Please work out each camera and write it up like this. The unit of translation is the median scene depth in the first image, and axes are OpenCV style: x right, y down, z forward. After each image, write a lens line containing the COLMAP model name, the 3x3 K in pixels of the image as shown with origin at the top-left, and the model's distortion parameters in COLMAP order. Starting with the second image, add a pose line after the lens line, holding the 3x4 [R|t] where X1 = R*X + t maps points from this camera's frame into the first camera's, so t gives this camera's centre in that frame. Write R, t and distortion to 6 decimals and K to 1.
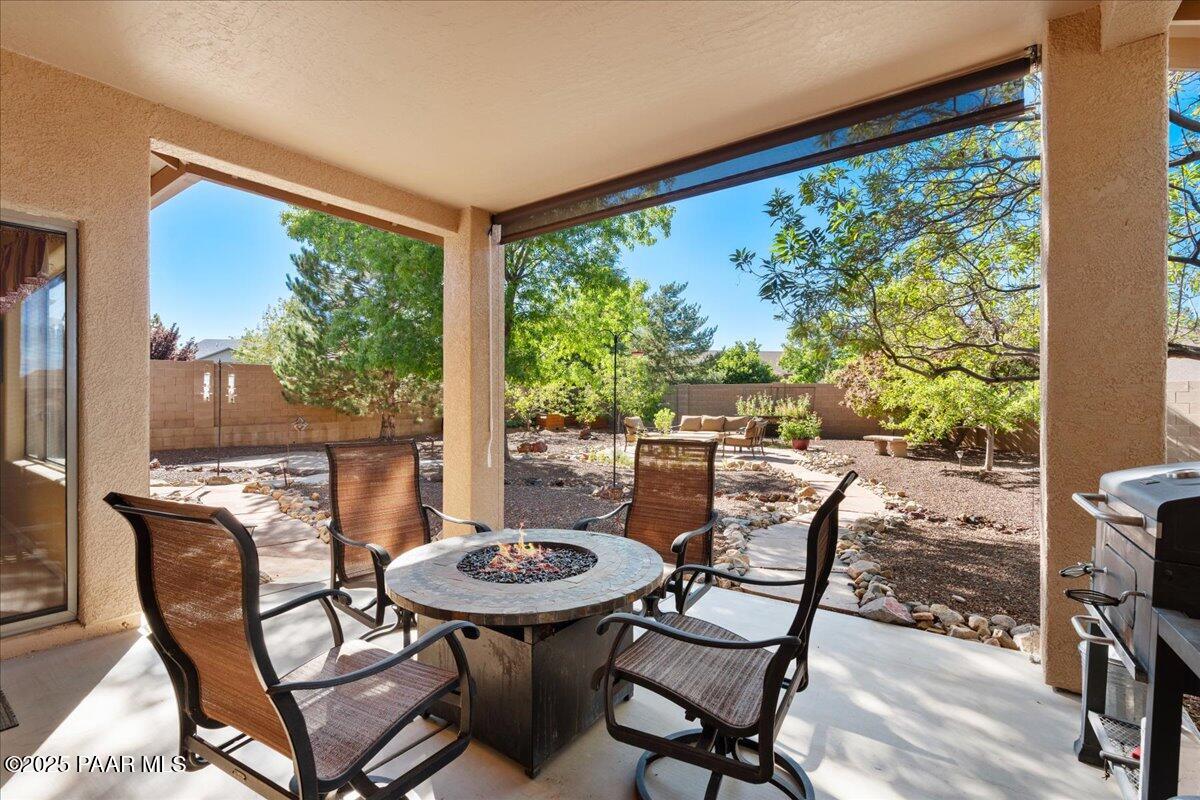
lens RADIAL K [[535.6, 0, 600.0], [0, 535.6, 400.0], [0, 0, 1]] dist [-0.002528, -0.000256]
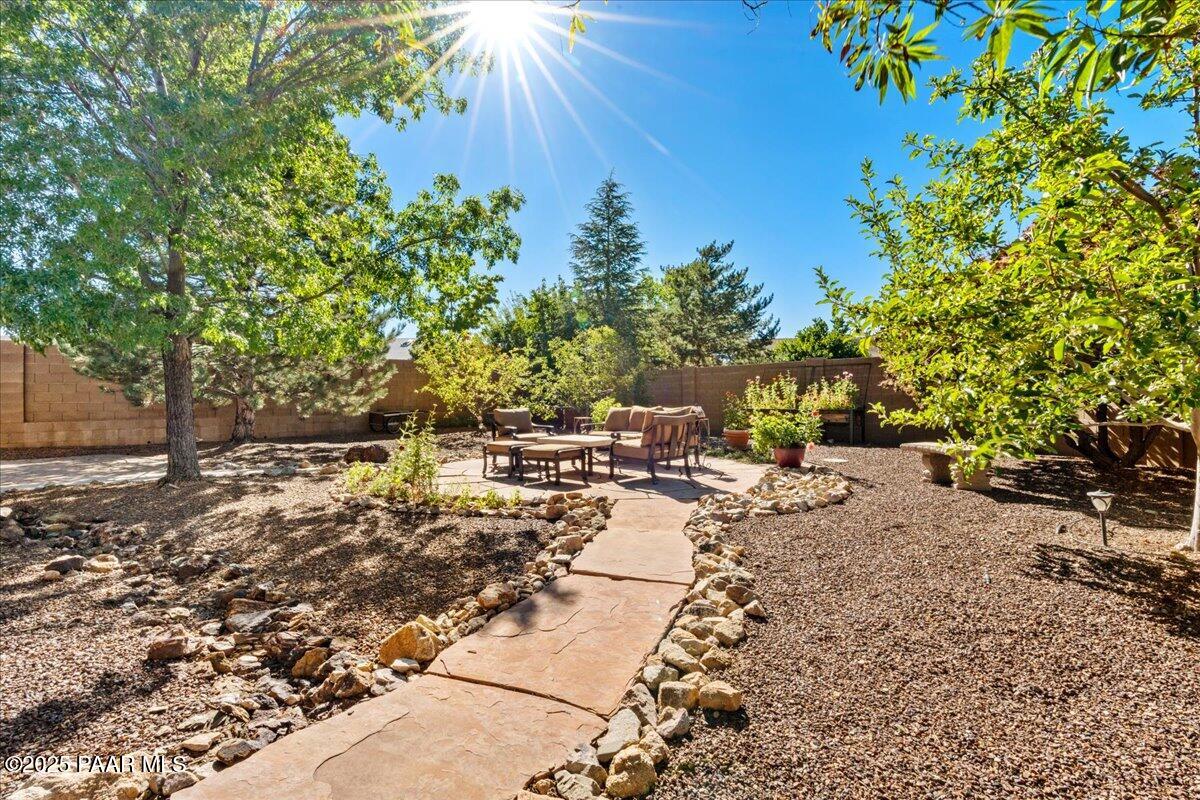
lens RADIAL K [[535.6, 0, 600.0], [0, 535.6, 400.0], [0, 0, 1]] dist [-0.002528, -0.000256]
pose [[0.975810, -0.007284, -0.218499, 0.145586], [0.007479, 0.999972, 0.000067, 0.010811], [0.218492, -0.001699, 0.975837, 0.199373]]
